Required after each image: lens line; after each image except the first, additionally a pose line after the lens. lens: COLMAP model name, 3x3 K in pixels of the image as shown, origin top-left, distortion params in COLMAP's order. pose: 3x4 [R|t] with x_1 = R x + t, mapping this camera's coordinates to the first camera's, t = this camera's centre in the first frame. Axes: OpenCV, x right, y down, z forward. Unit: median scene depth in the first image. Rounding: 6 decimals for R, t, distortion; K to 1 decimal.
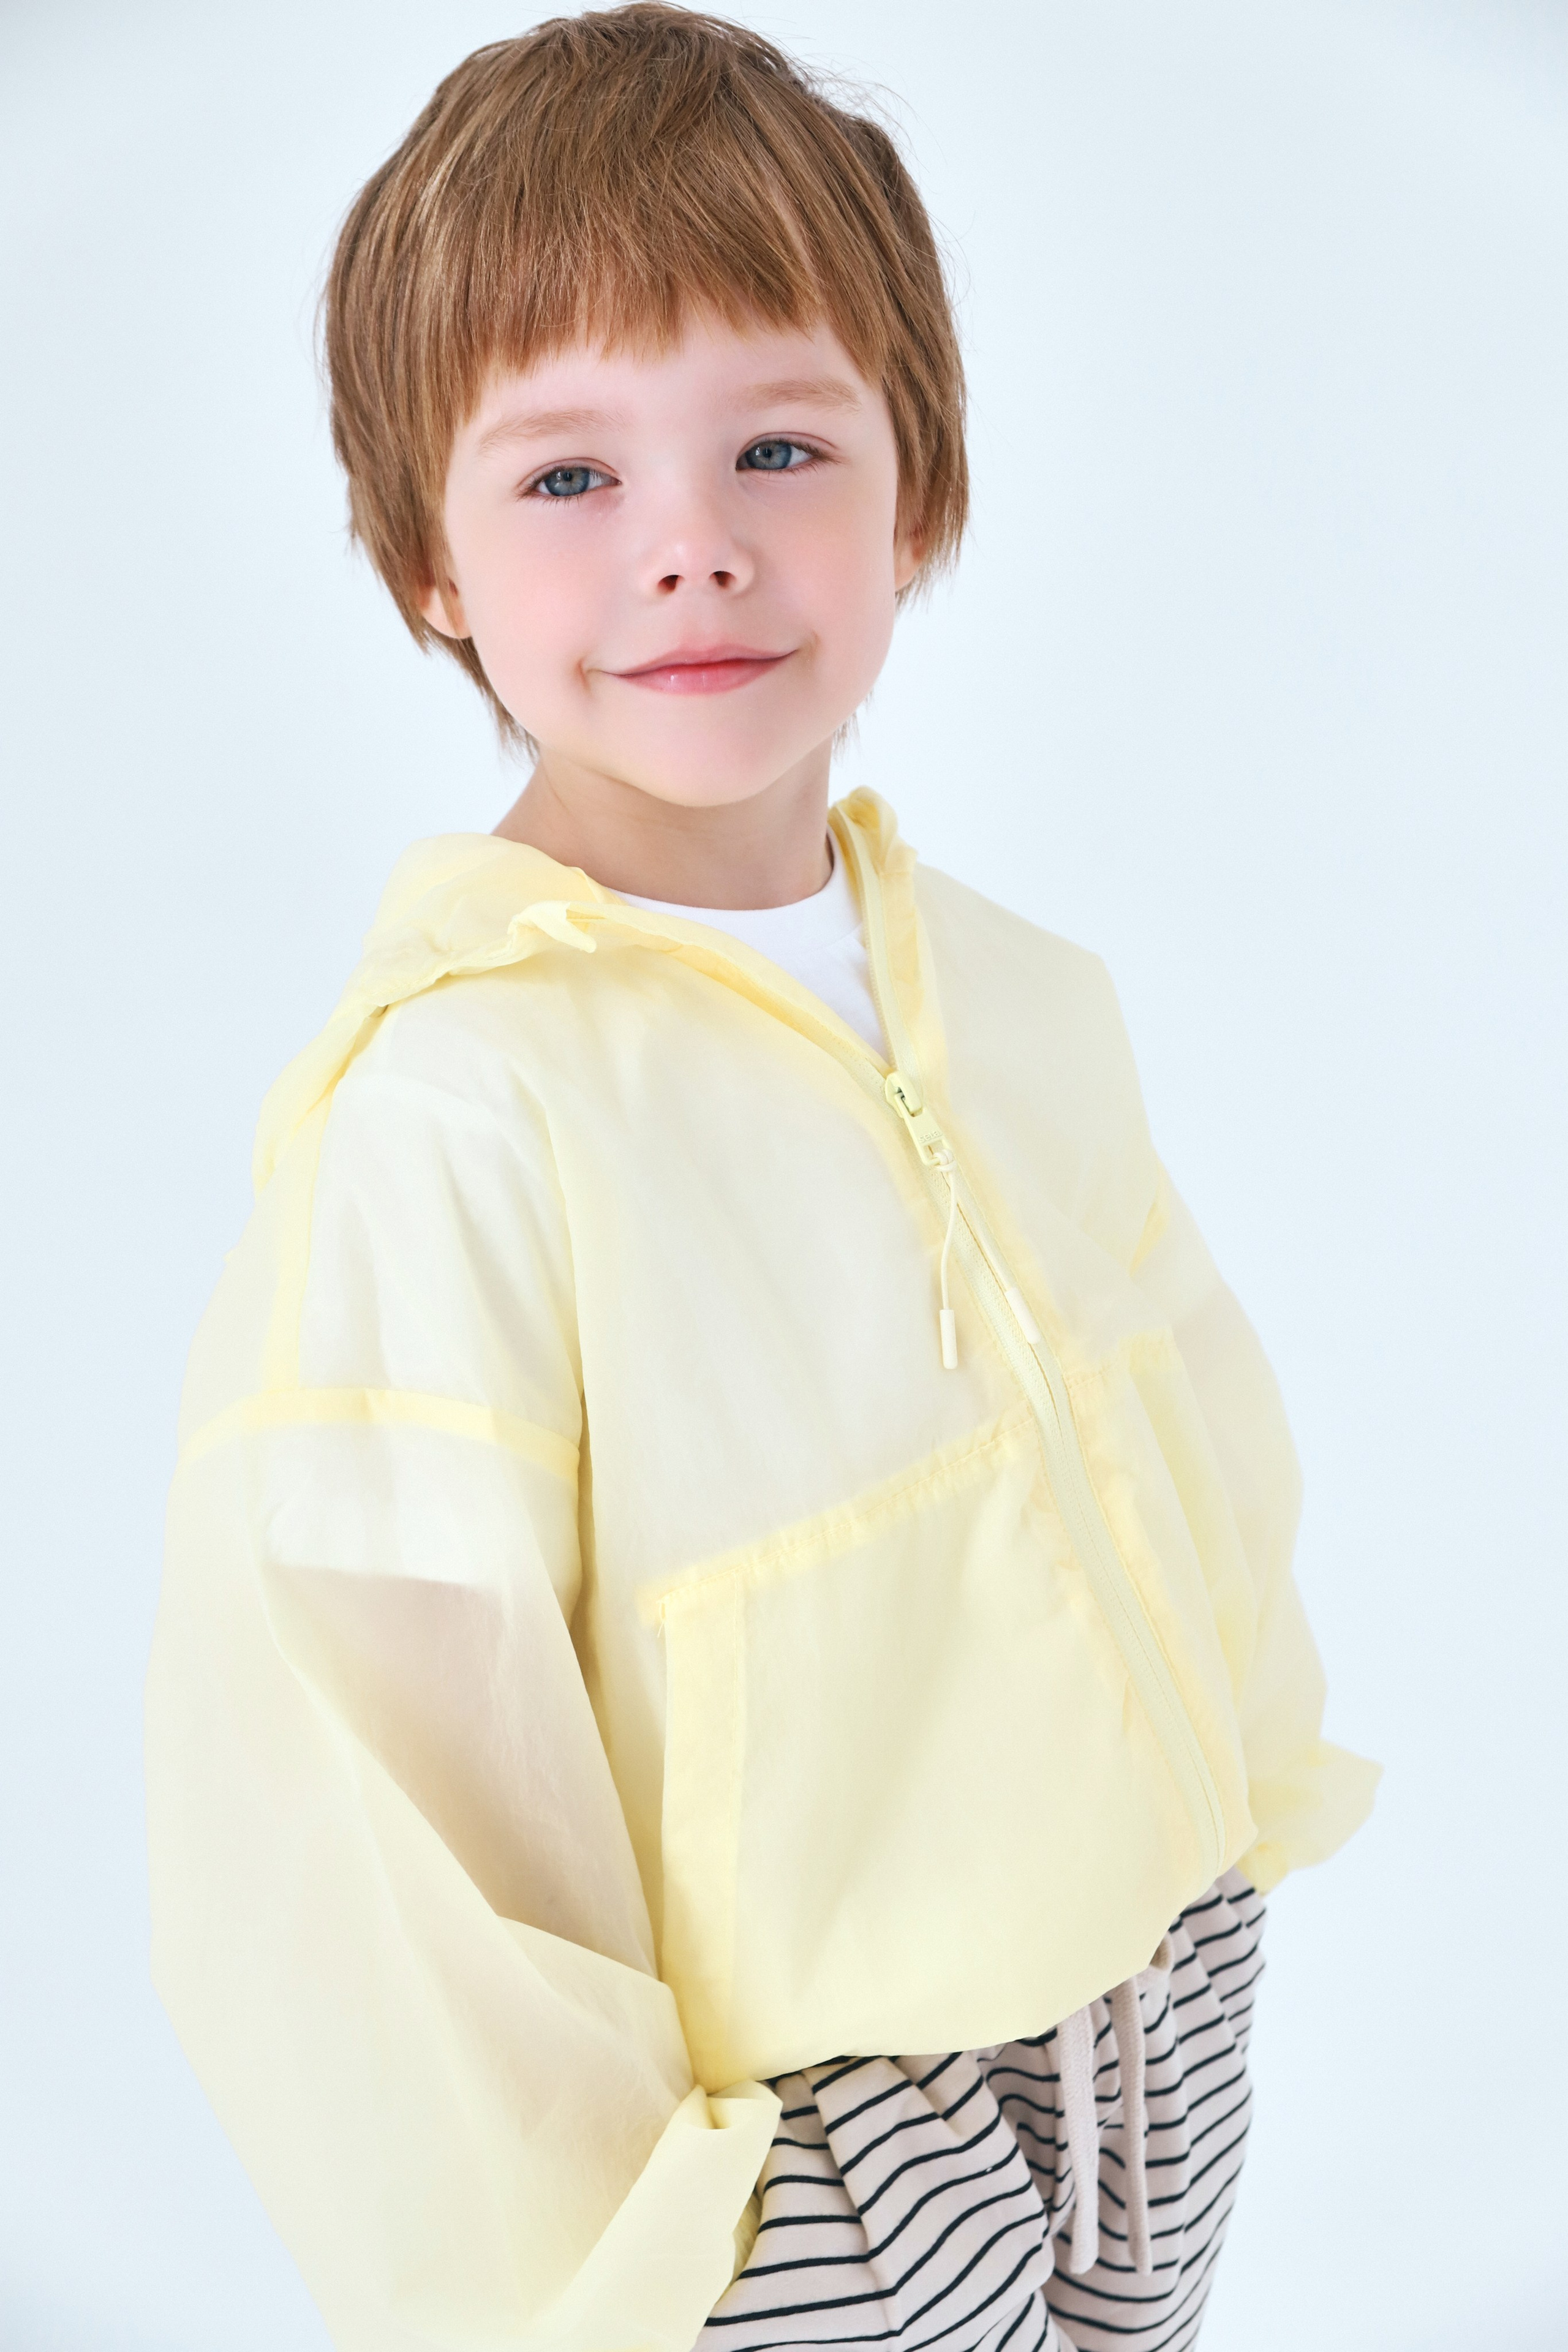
lens RADIAL K [[4757.9, 0, 781.5], [0, 4757.9, 1174.6], [0, 0, 1]] dist [-0.195606, 0.000000]
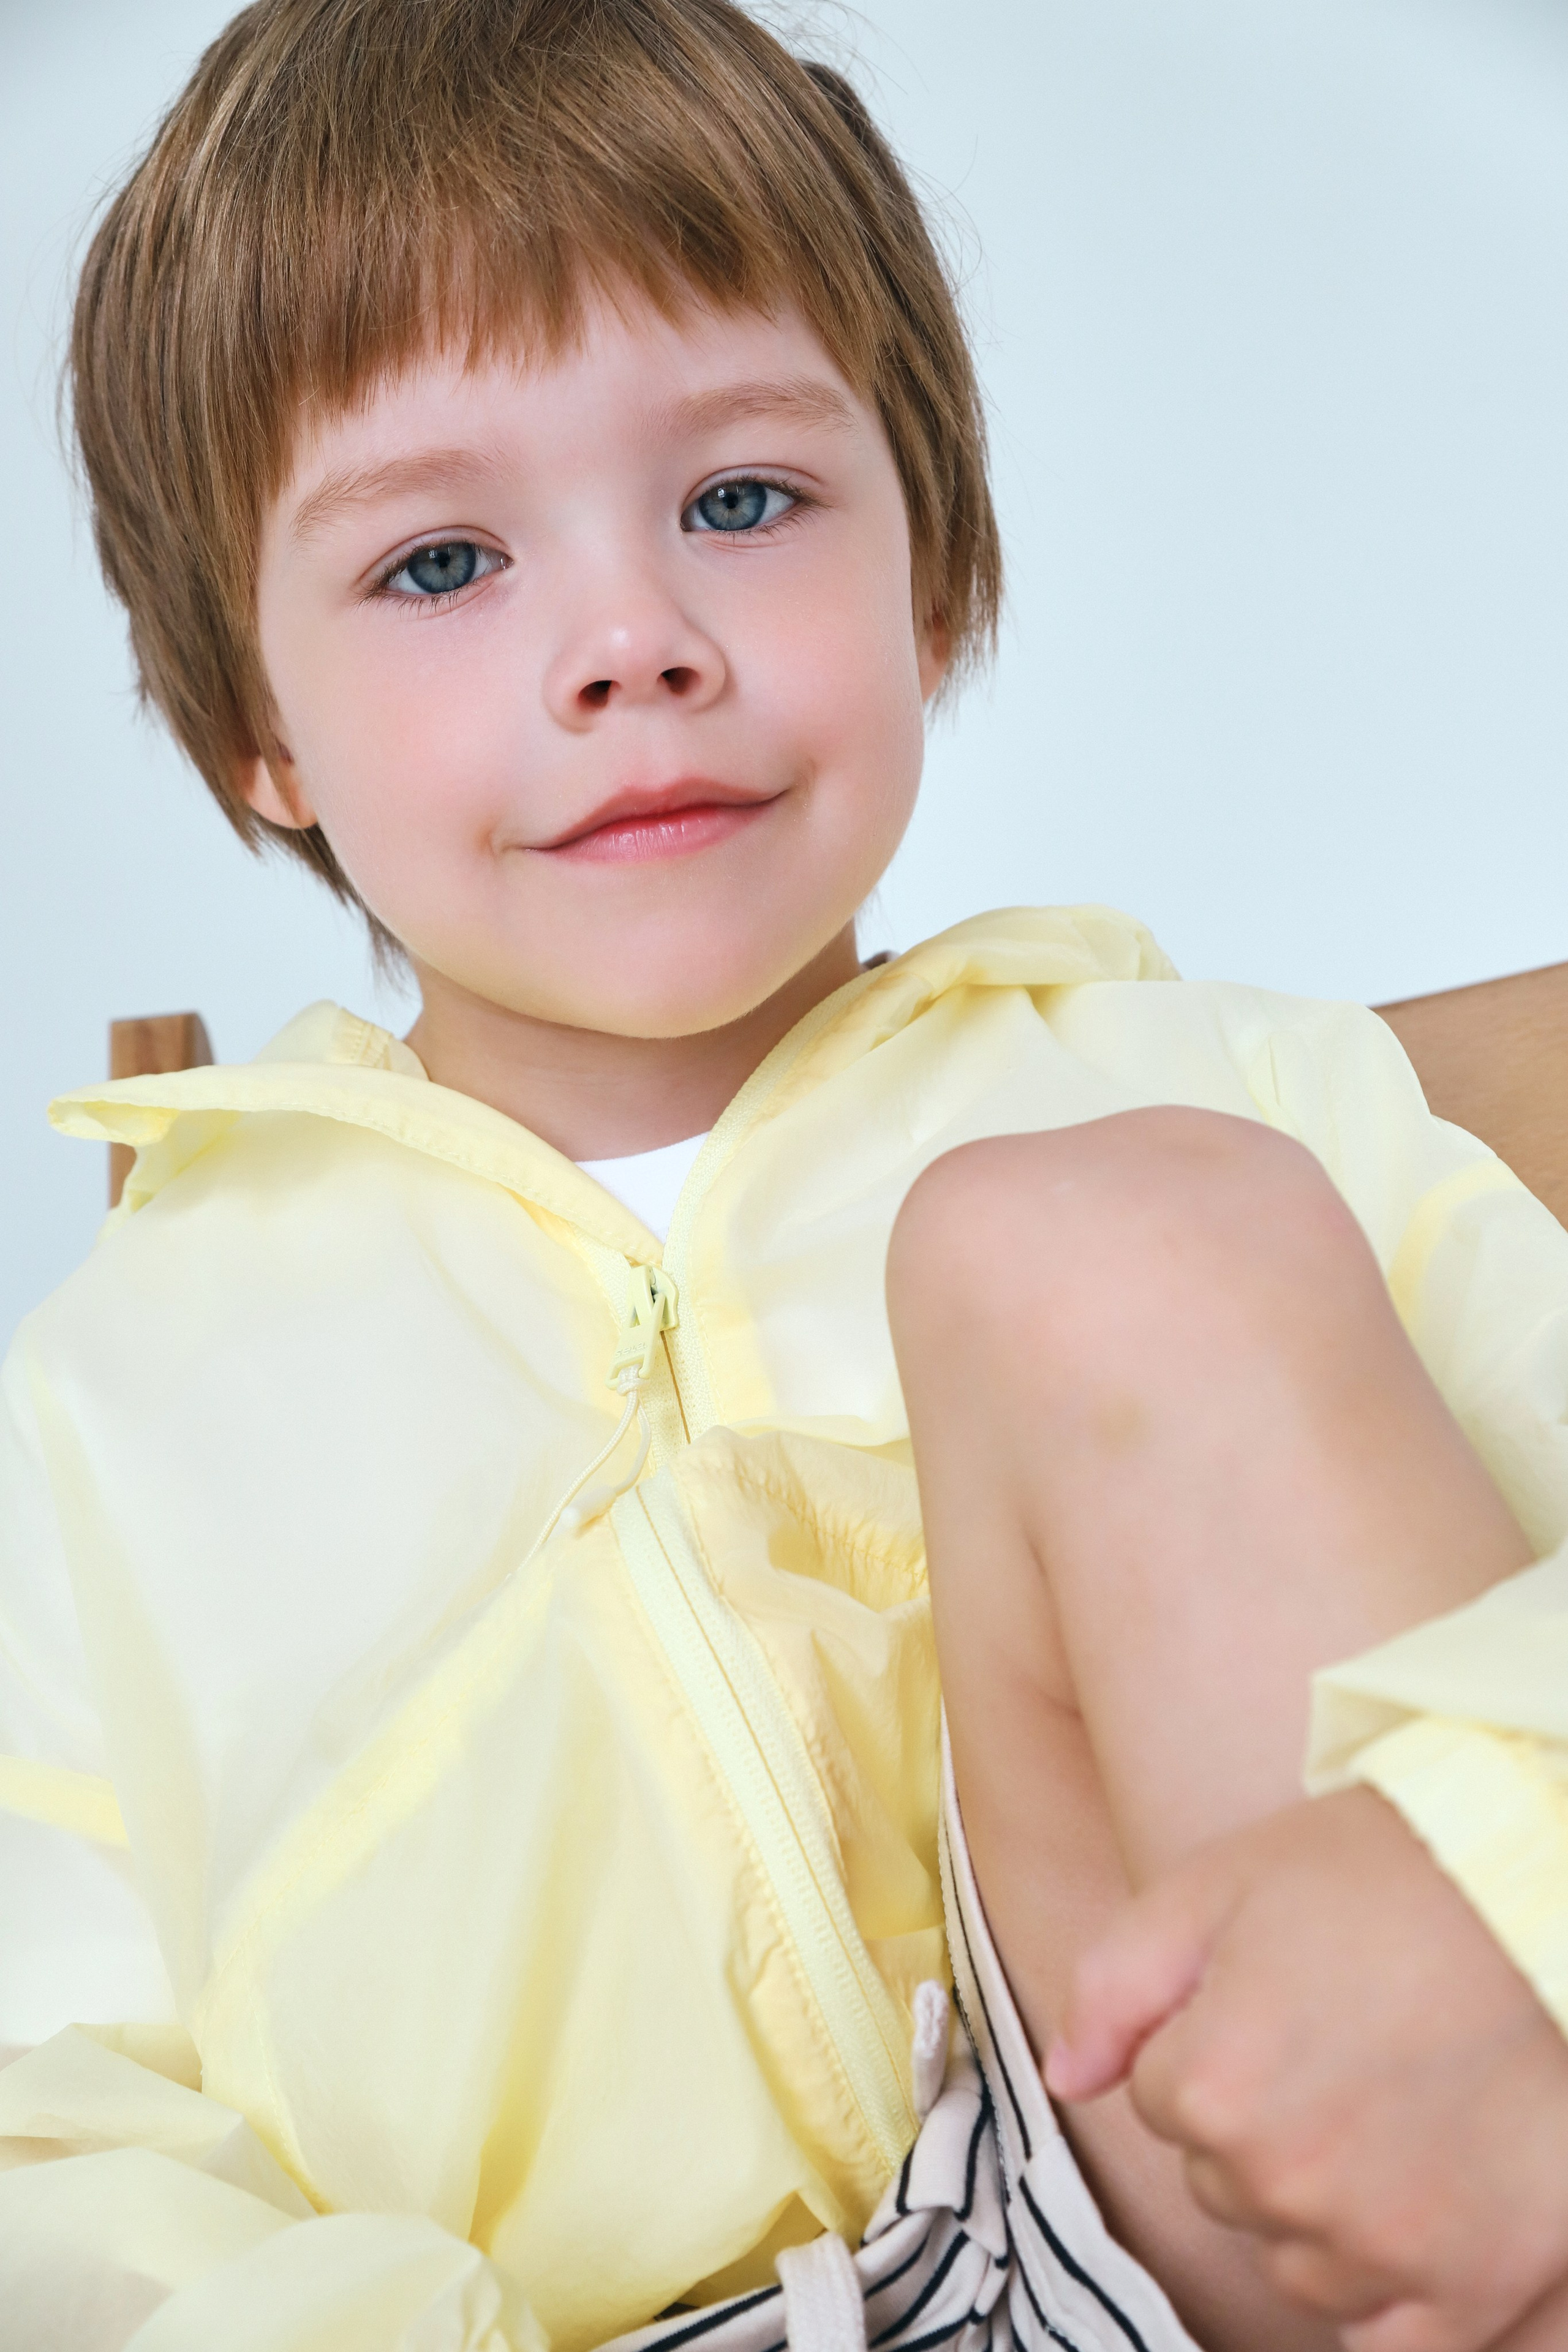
lens RADIAL K [[3999.3, 0, 777.7], [0, 3999.3, 1171.4], [0, 0, 1]] dist [0.017192, 0.000000]
pose [[0.995649, -0.088206, 0.030037, -0.020977], [0.089694, 0.994588, -0.052437, -0.025808], [-0.025249, 0.054903, 0.998172, 0.432907]]
